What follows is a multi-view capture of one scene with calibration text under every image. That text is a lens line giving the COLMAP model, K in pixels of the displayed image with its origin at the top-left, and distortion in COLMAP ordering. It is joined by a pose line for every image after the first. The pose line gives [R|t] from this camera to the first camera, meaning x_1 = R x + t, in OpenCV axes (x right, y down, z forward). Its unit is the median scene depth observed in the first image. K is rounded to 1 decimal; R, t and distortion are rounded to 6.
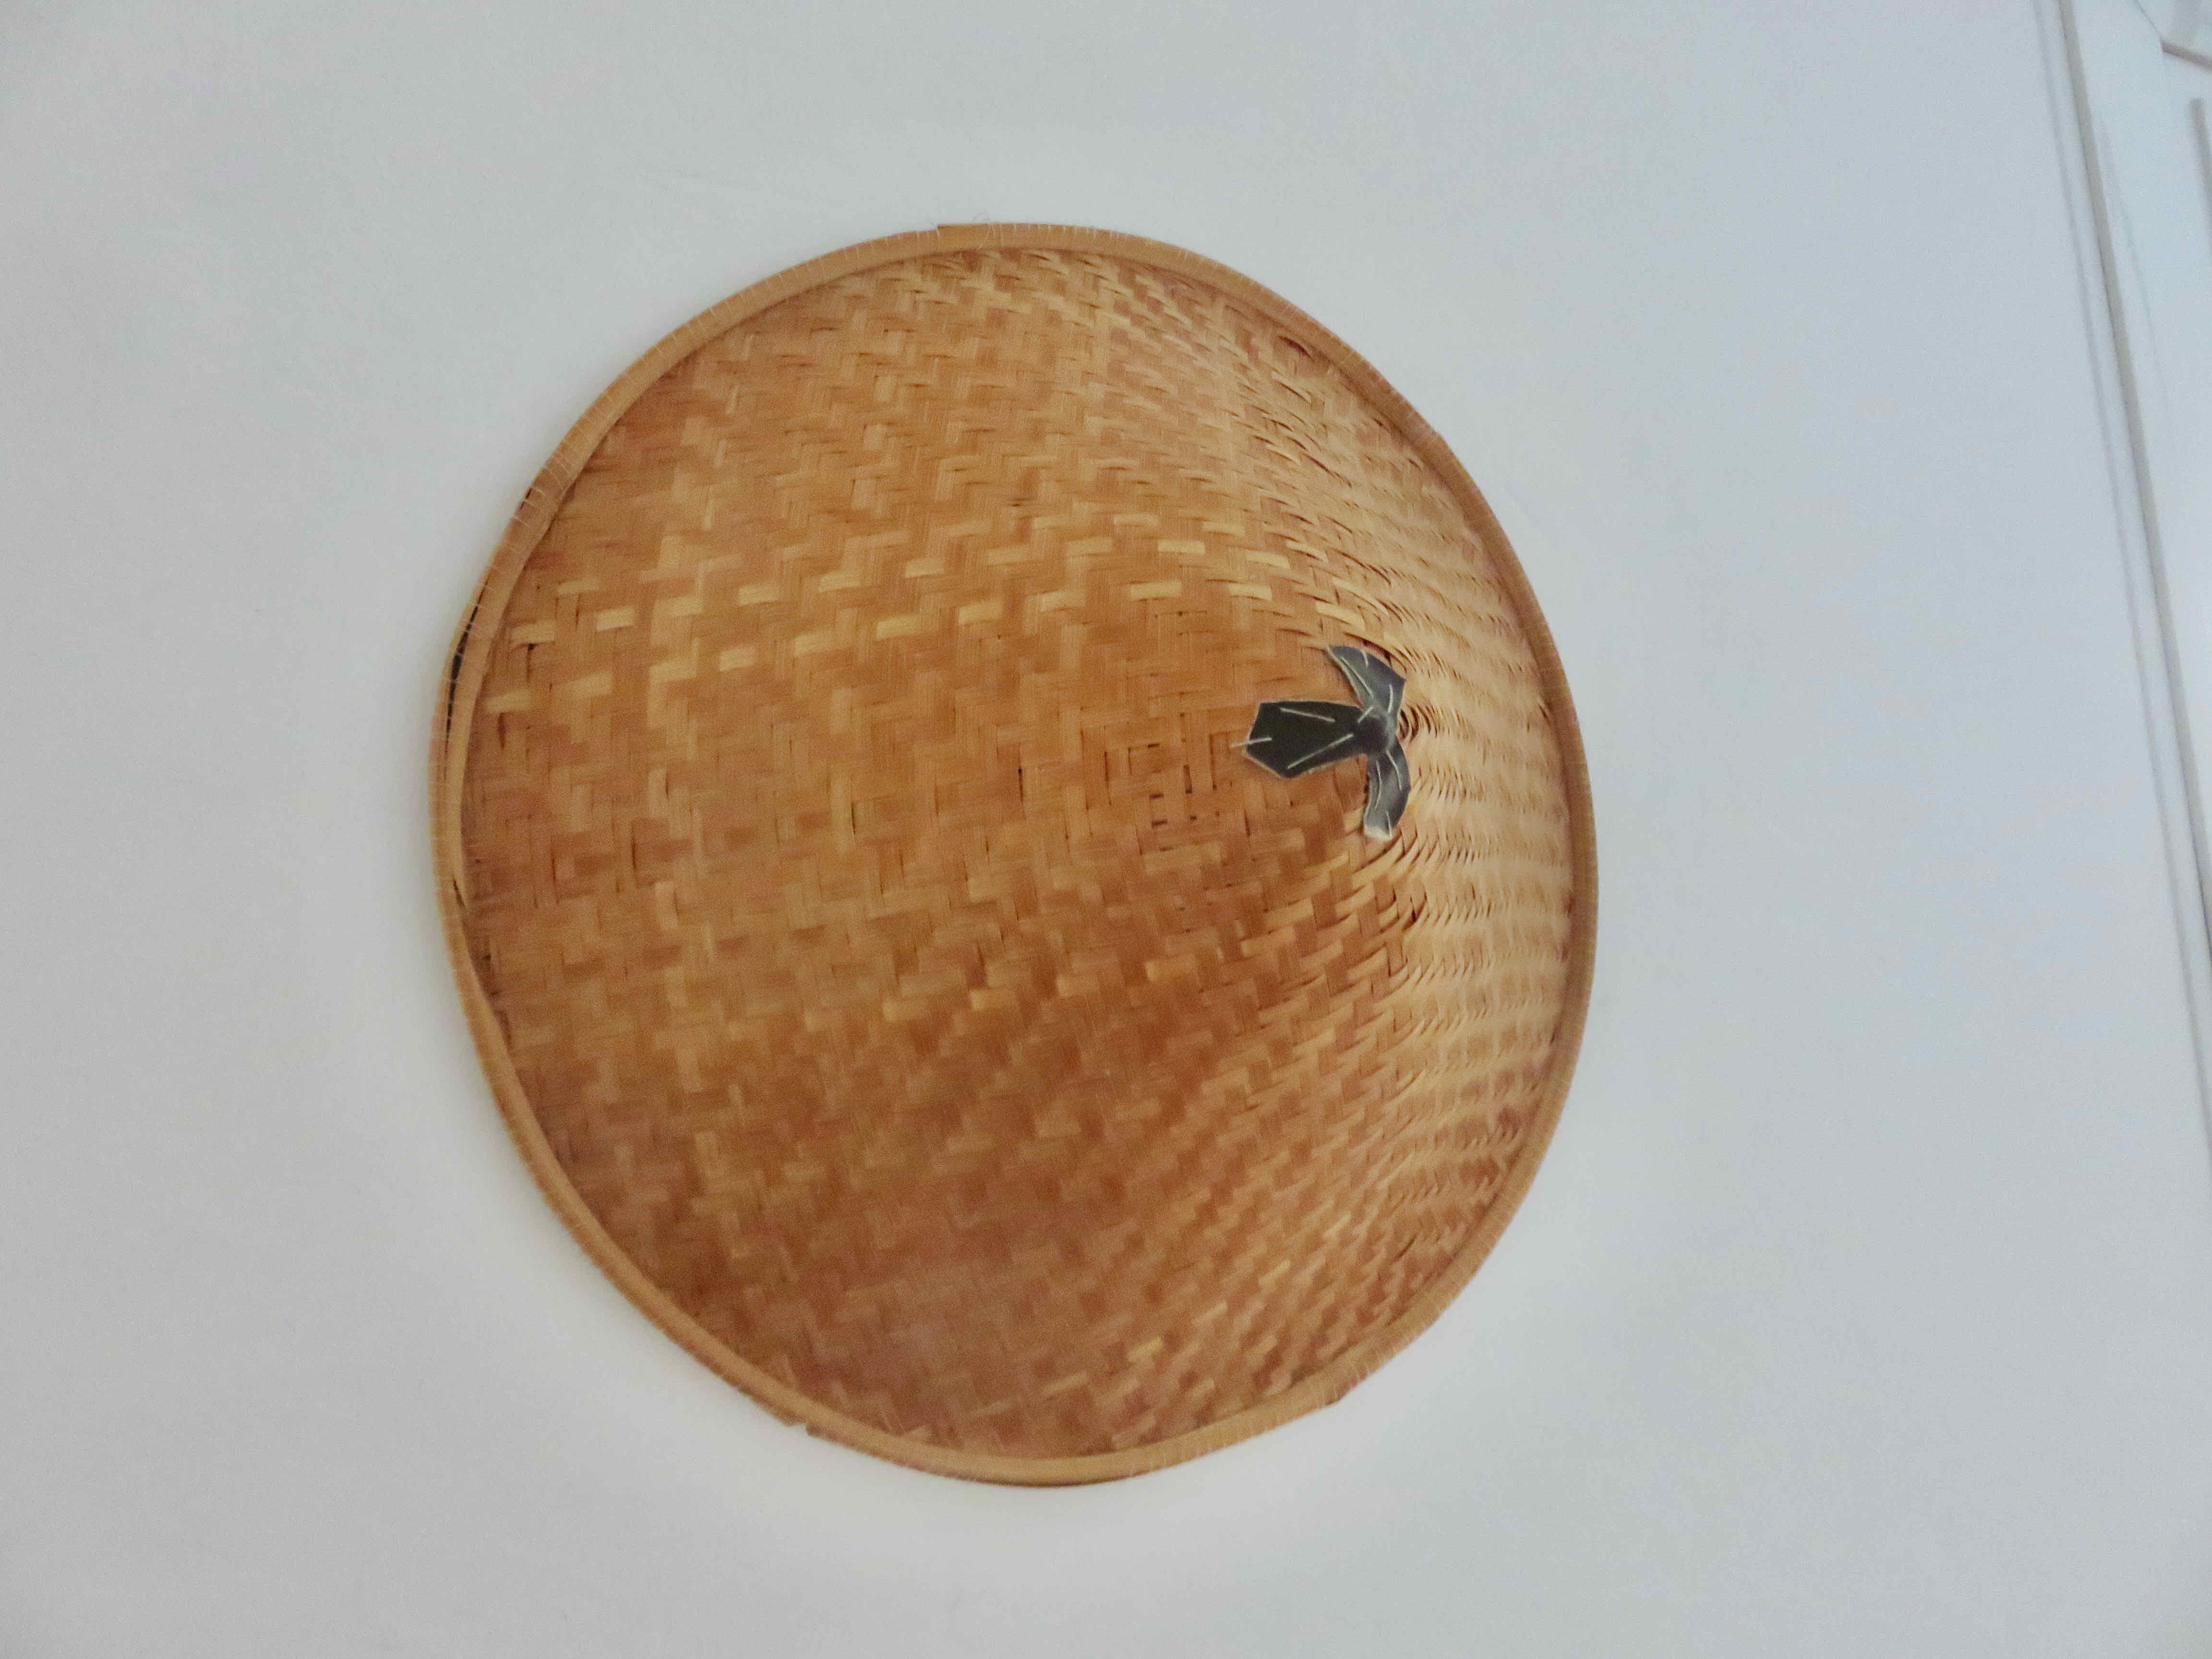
lens RADIAL K [[1660.5, 0, 1118.2], [0, 1660.5, 824.7], [0, 0, 1]] dist [0.046764, 0.006198]
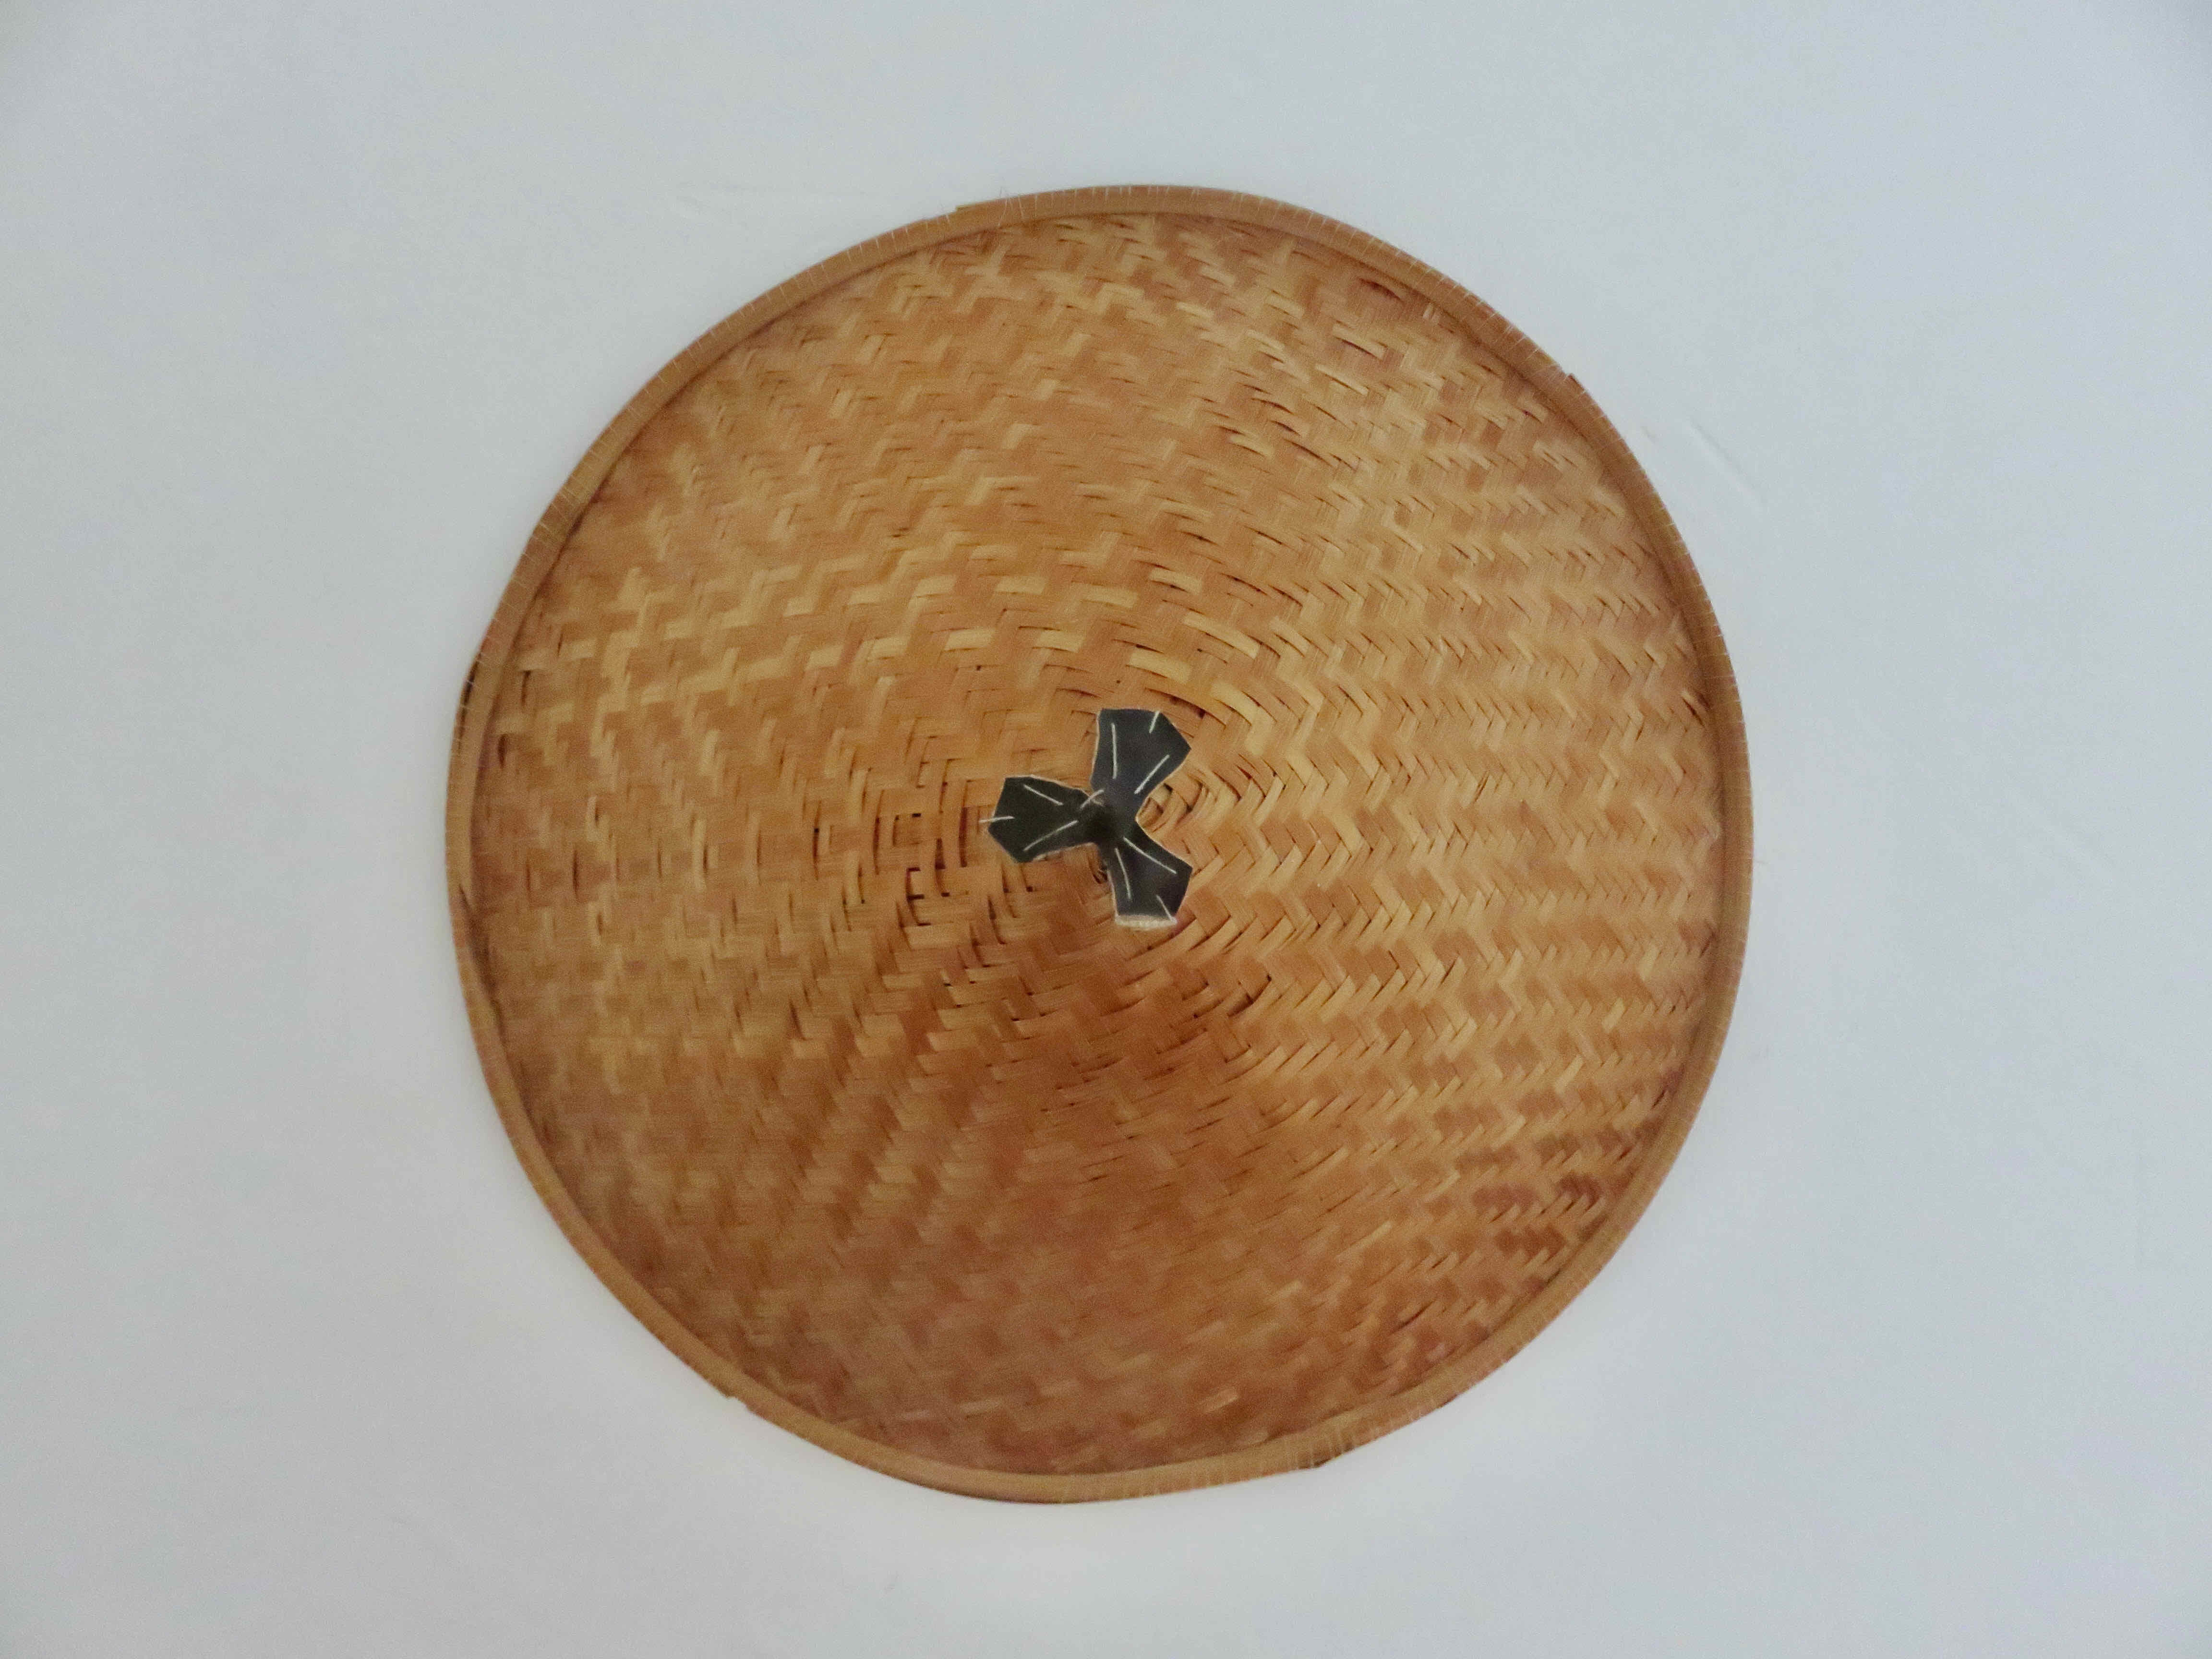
lens RADIAL K [[1660.5, 0, 1116.0], [0, 1660.5, 833.4], [0, 0, 1]] dist [0.046764, 0.006198]
pose [[0.904615, 0.056428, -0.422478, 0.475309], [-0.009619, 0.993648, 0.112120, -0.130716], [0.426121, -0.097362, 0.899412, 0.167430]]
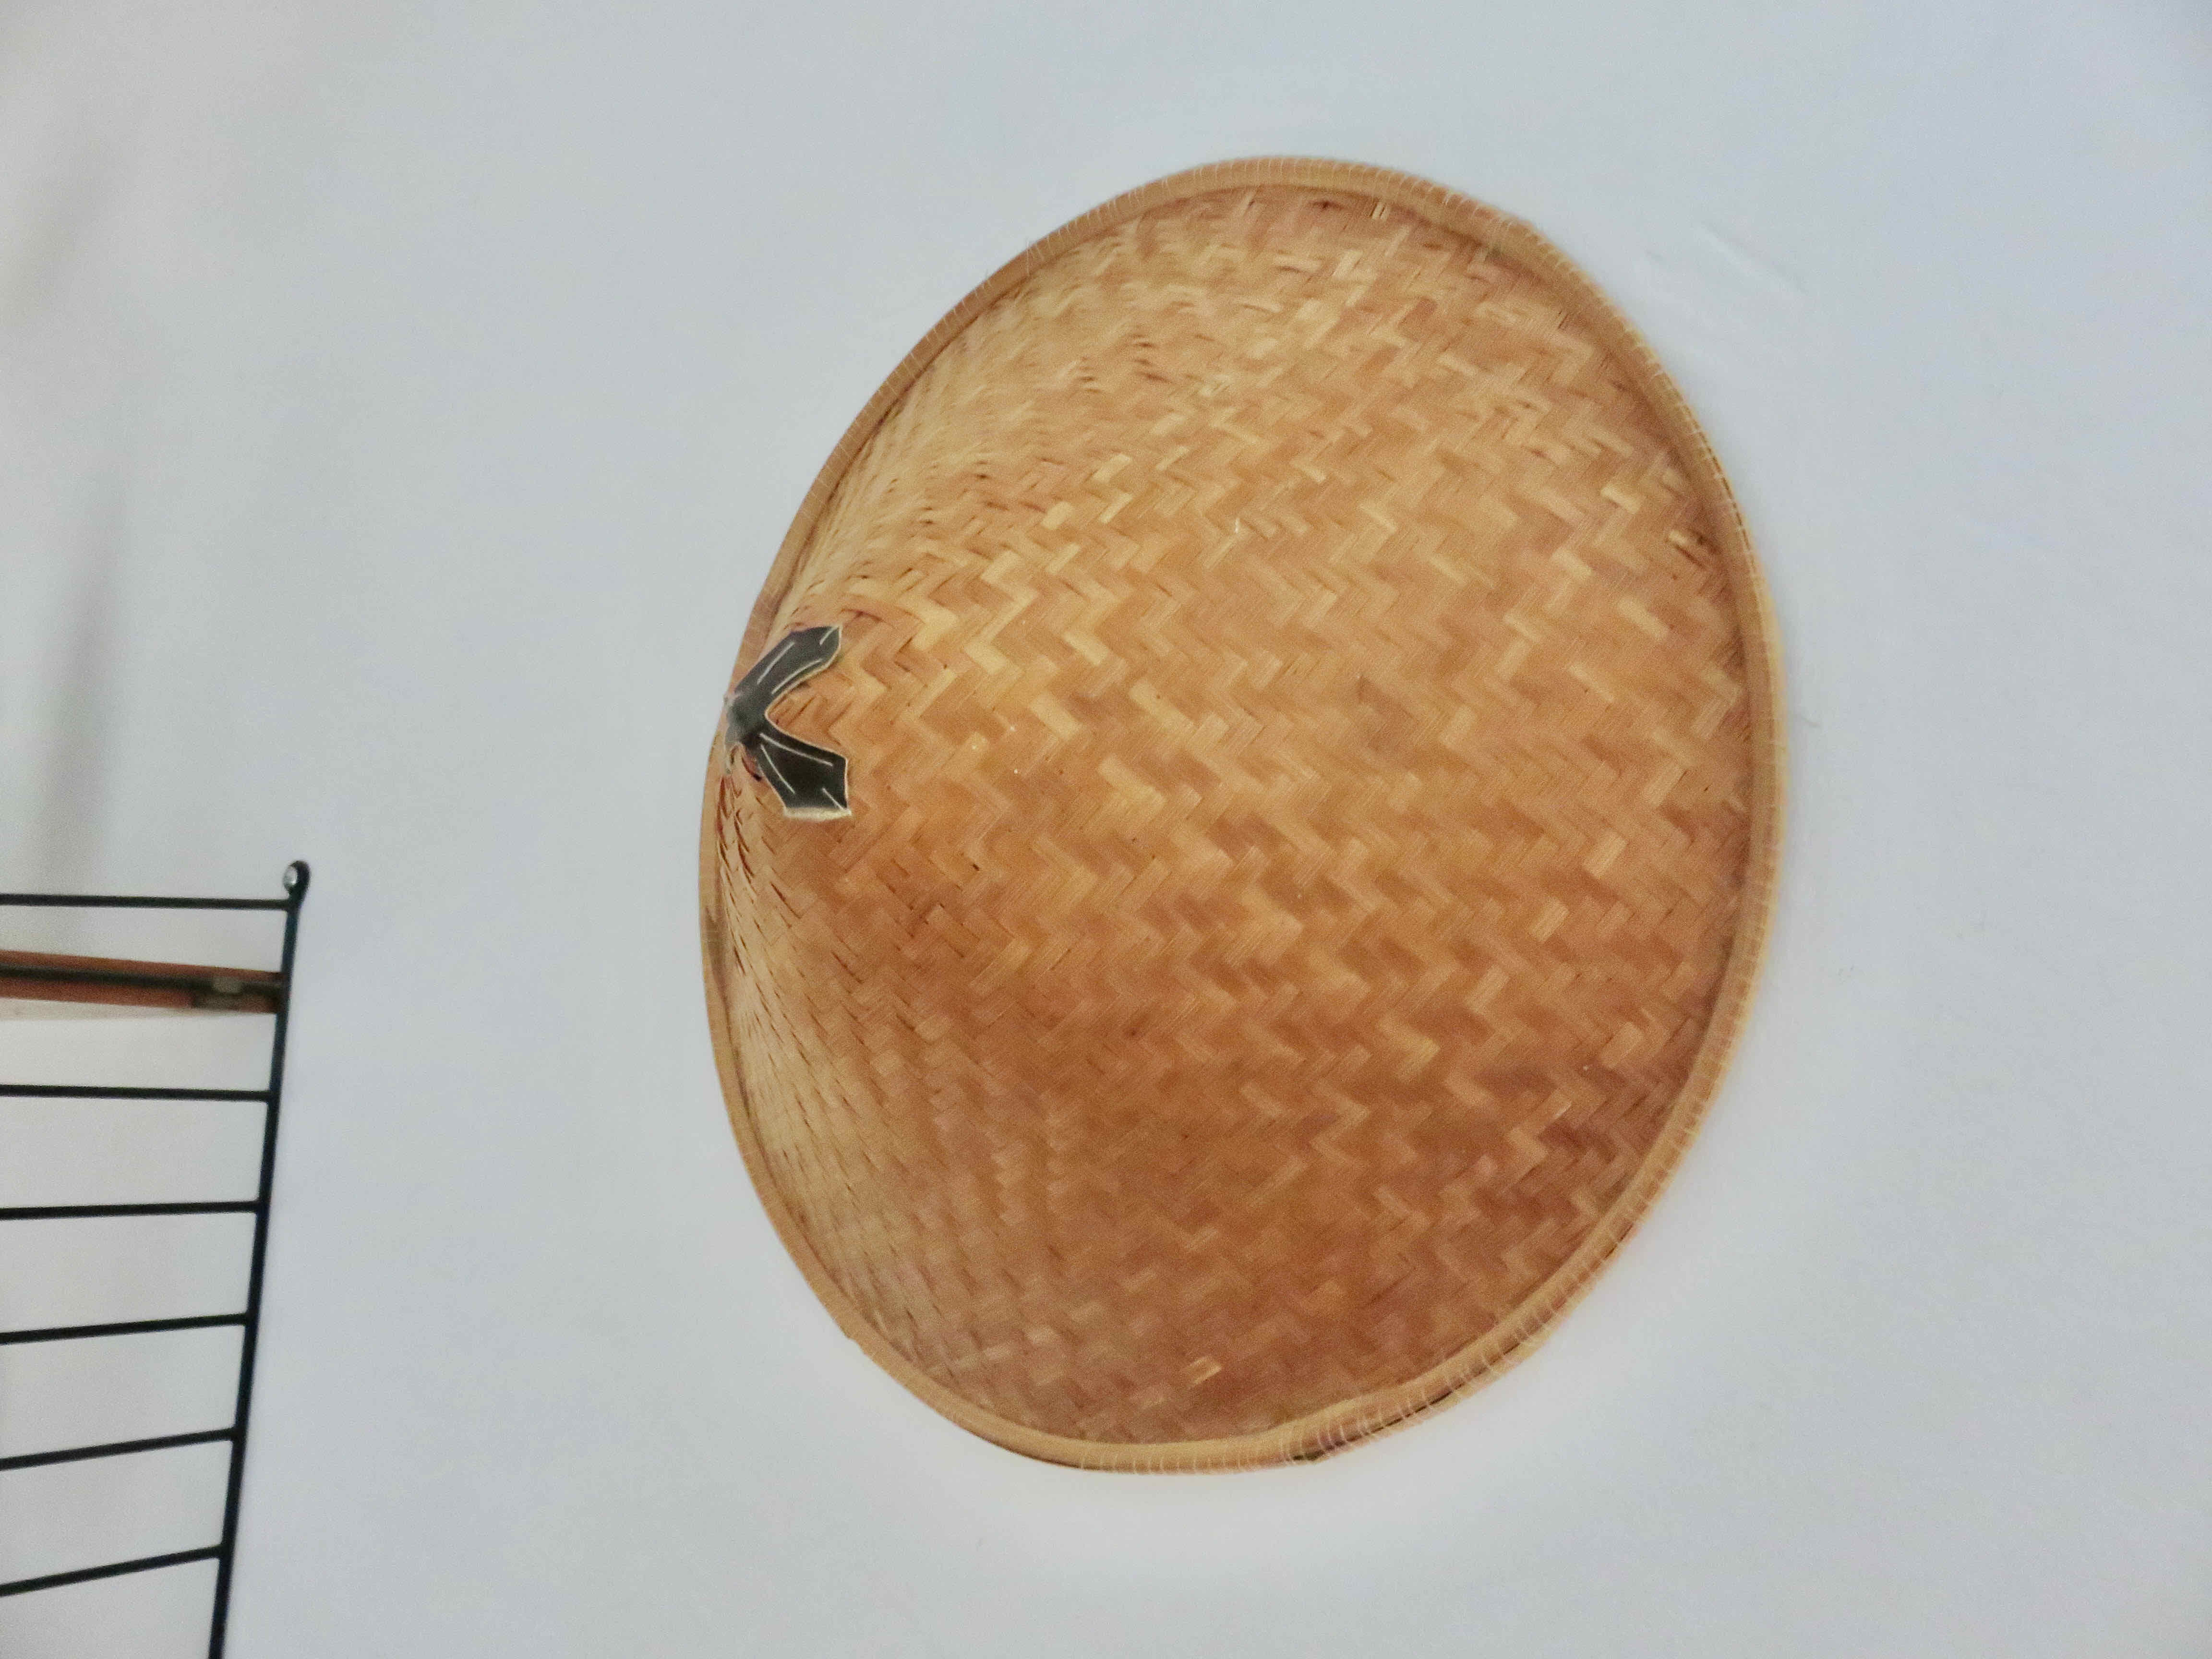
lens RADIAL K [[1660.5, 0, 1116.4], [0, 1660.5, 817.1], [0, 0, 1]] dist [0.046764, 0.006198]
pose [[0.466383, -0.098965, -0.879029, 0.999607], [0.104569, 0.992922, -0.056308, 0.073892], [0.878380, -0.065658, 0.473431, 0.629273]]
